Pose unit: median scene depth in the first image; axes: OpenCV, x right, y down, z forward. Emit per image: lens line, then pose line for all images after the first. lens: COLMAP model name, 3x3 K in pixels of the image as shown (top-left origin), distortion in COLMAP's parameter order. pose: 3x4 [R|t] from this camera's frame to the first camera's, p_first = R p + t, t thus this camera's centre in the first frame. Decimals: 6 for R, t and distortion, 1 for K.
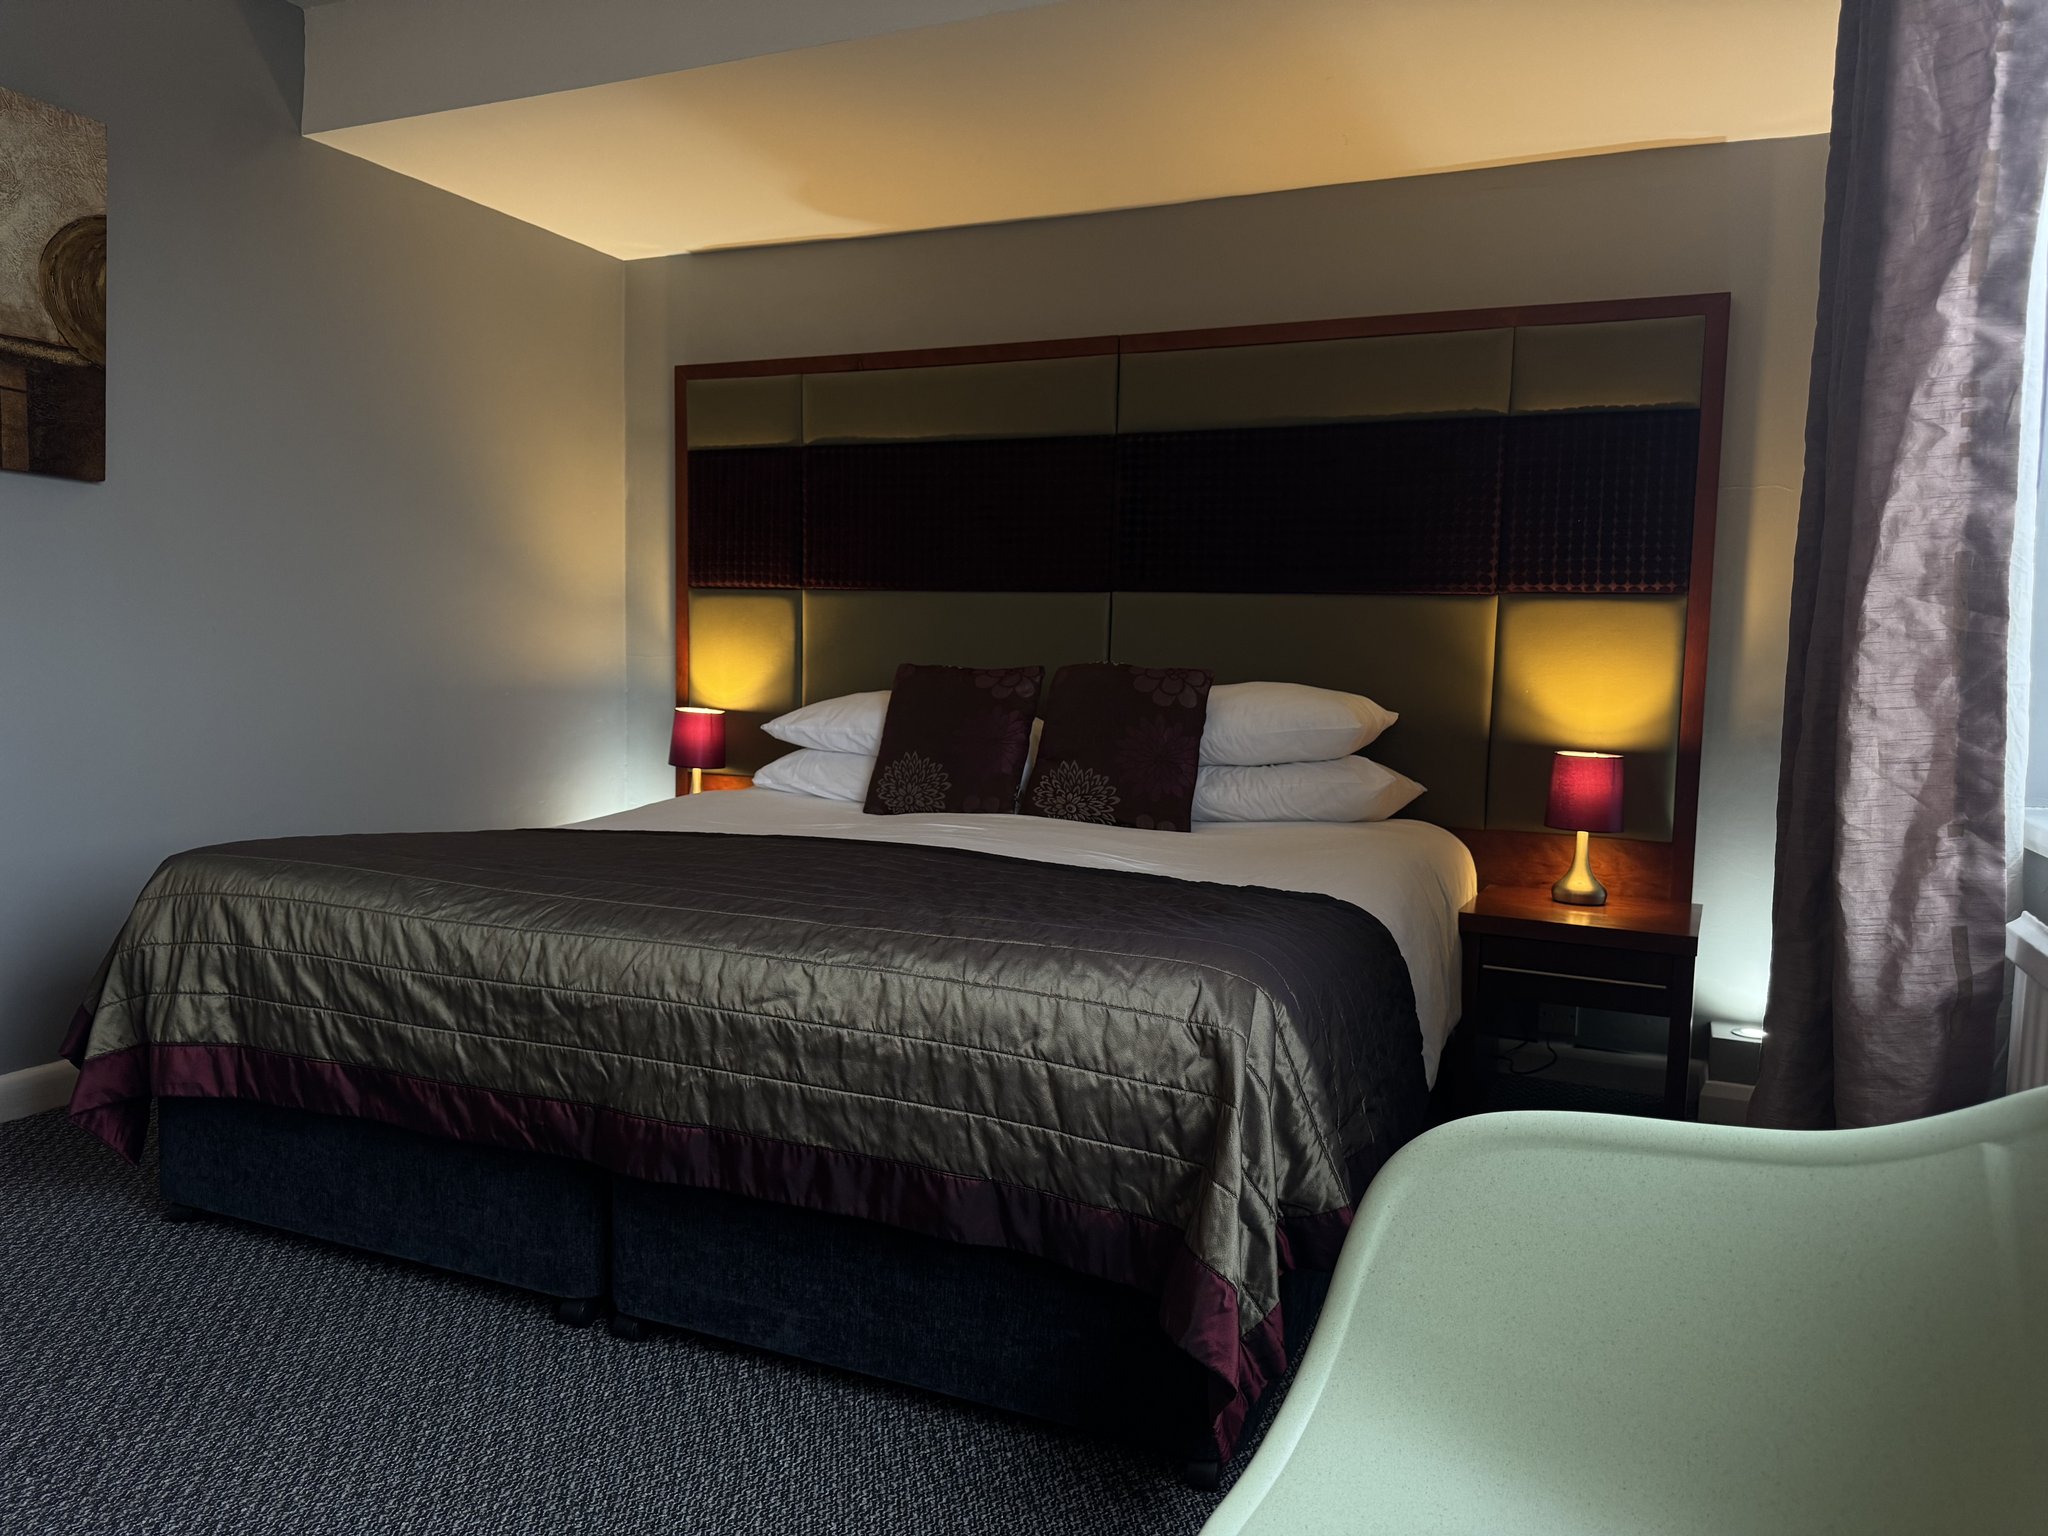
lens RADIAL K [[1443.7, 0, 1129.9], [0, 1443.7, 766.2], [0, 0, 1]] dist [0.122083, -0.155653]
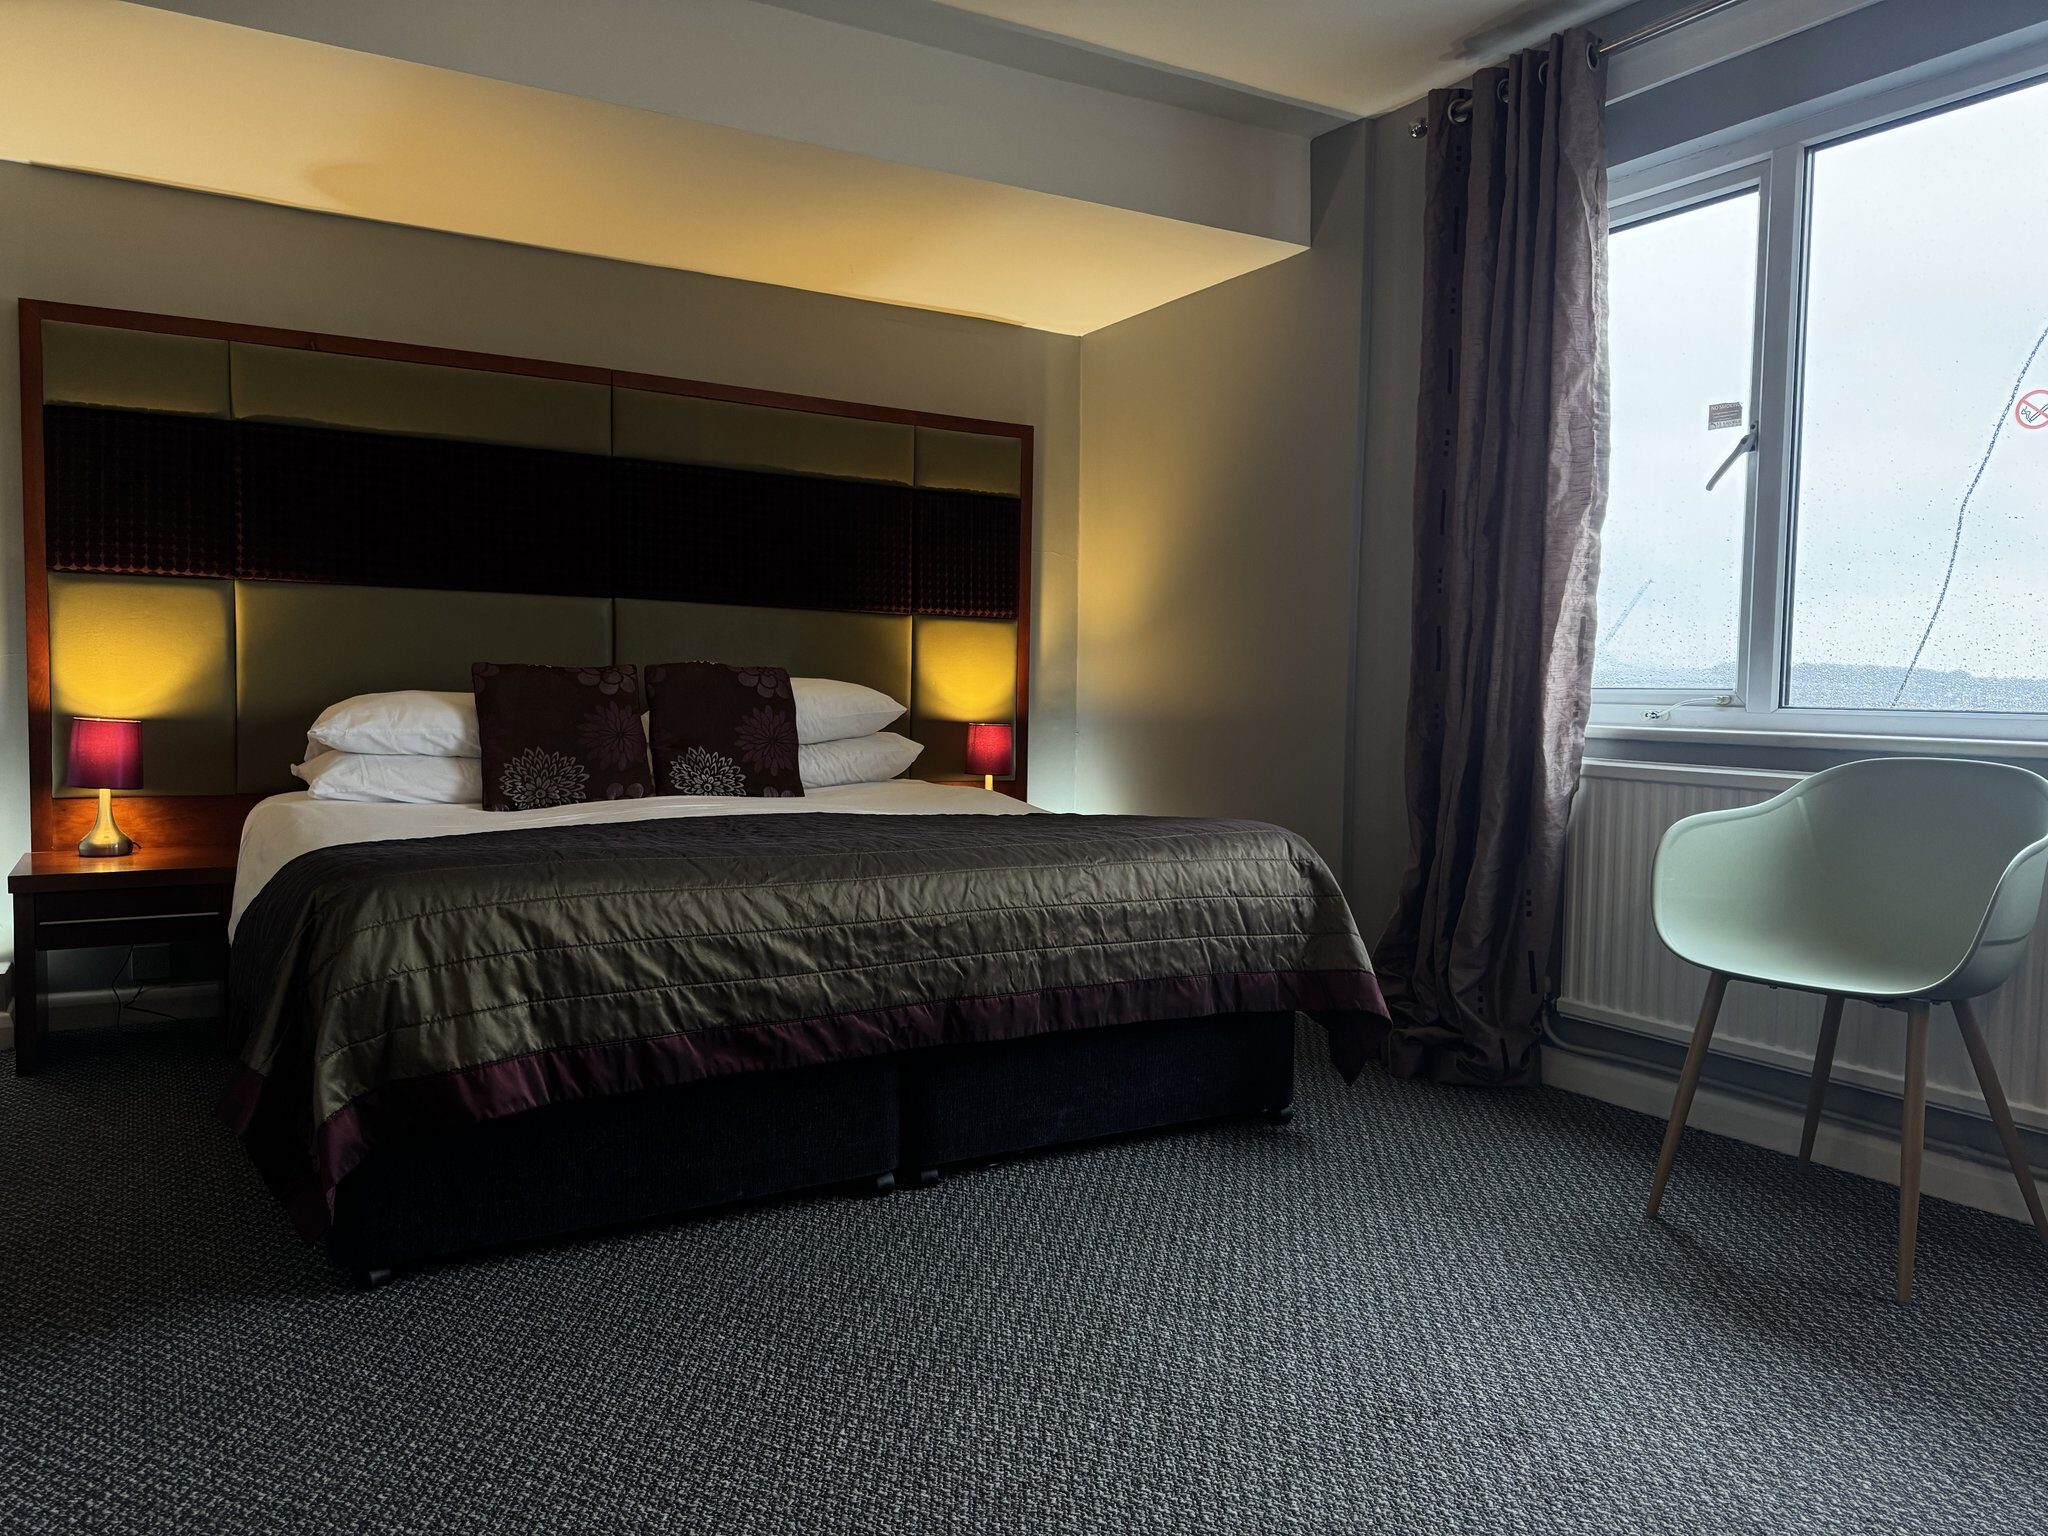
lens RADIAL K [[1392.4, 0, 1024.0], [0, 1392.4, 768.0], [0, 0, 1]] dist [0.161536, -0.135510]
pose [[0.595852, -0.062357, 0.800670, -1.269741], [0.060009, 0.997651, 0.033040, -0.013270], [-0.800849, 0.028361, 0.598194, 0.182289]]
